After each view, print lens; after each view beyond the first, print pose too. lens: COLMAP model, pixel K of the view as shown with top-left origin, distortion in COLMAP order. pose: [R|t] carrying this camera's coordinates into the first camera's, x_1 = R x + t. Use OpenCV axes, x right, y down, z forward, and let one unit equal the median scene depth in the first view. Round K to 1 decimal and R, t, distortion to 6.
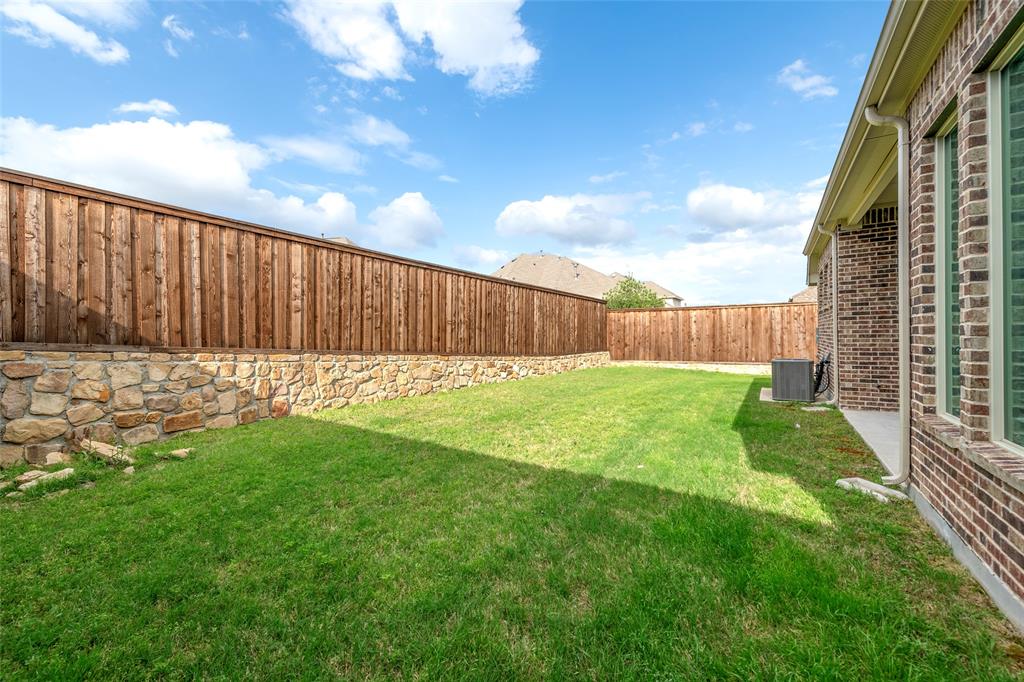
lens RADIAL K [[430.4, 0, 512.0], [0, 430.4, 335.5], [0, 0, 1]] dist [-0.000409, -0.000041]
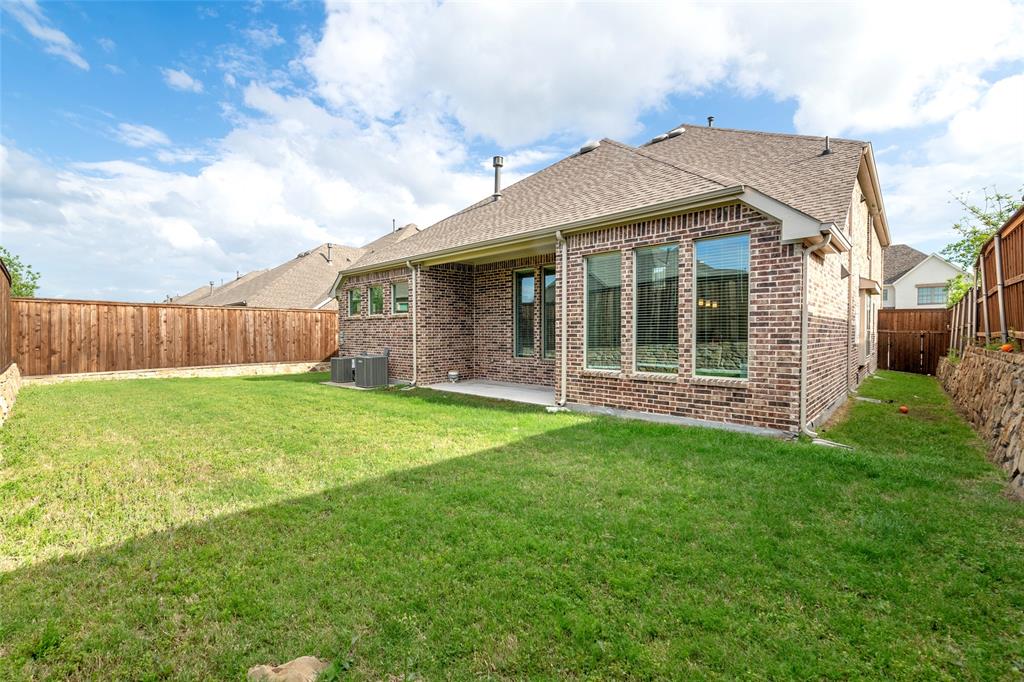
lens RADIAL K [[403.6, 0, 512.5], [0, 403.6, 340.8], [0, 0, 1]] dist [0.000409, -0.000554]
pose [[0.173616, -0.010582, 0.984757, -0.251673], [0.001023, 0.999944, 0.010564, -0.001640], [-0.984813, -0.000827, 0.173617, 0.185402]]
